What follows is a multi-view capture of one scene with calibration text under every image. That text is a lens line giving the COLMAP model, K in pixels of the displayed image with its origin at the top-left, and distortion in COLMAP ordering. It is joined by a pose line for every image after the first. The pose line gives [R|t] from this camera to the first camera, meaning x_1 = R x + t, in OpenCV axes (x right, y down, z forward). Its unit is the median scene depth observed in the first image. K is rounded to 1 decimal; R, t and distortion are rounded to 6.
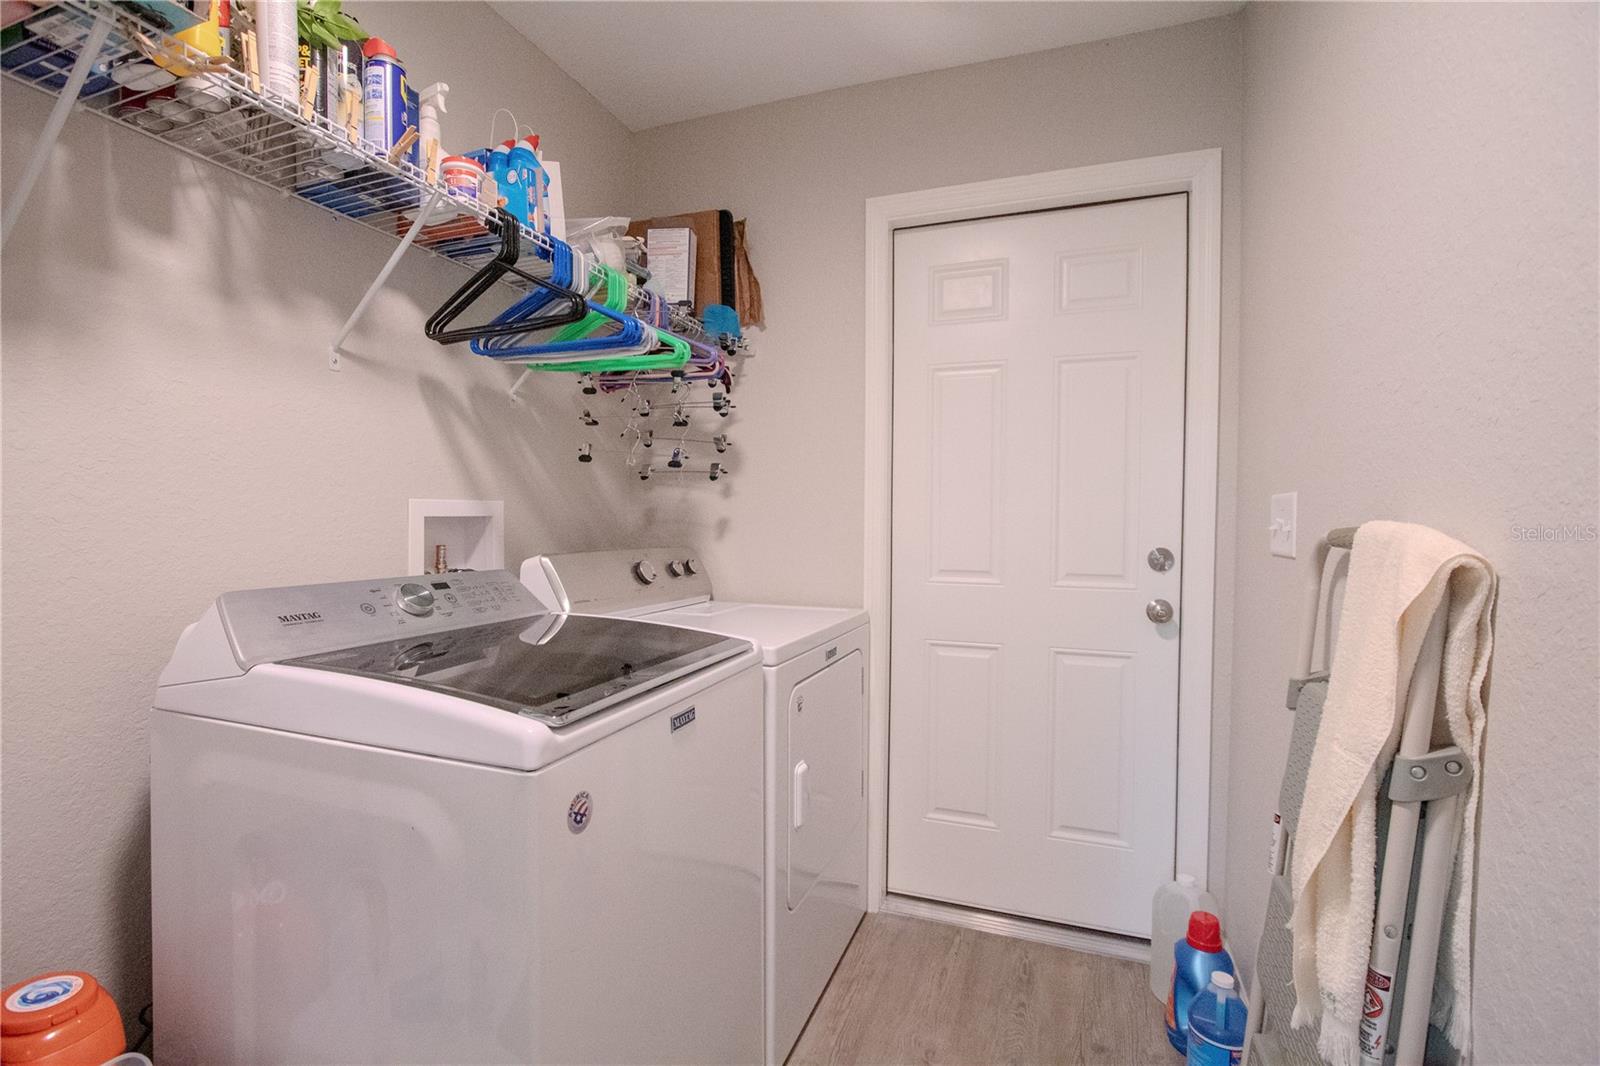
lens RADIAL K [[740.1, 0, 797.8], [0, 740.1, 533.8], [0, 0, 1]] dist [-0.010065, 0.000304]
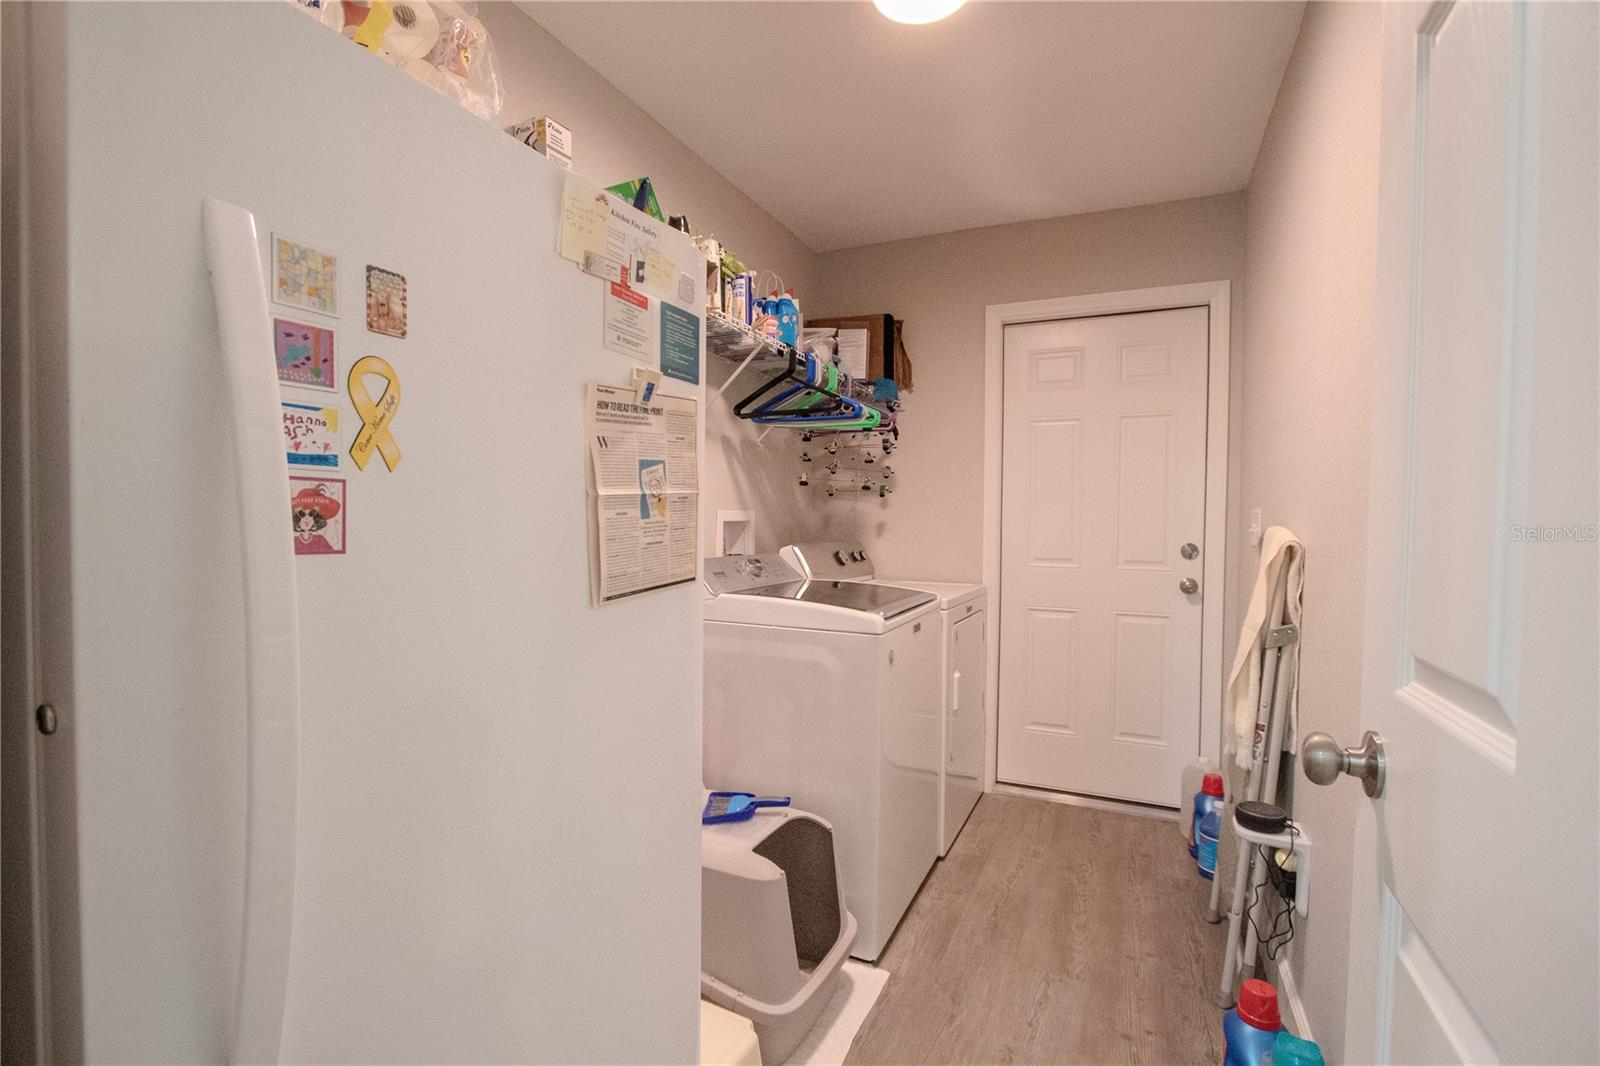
lens RADIAL K [[740.1, 0, 799.9], [0, 740.1, 534.2], [0, 0, 1]] dist [-0.010065, 0.000304]
pose [[0.997329, 0.003995, -0.072925, -0.191122], [-0.004163, 0.999989, -0.002143, 0.007694], [0.072916, 0.002441, 0.997335, -0.564374]]
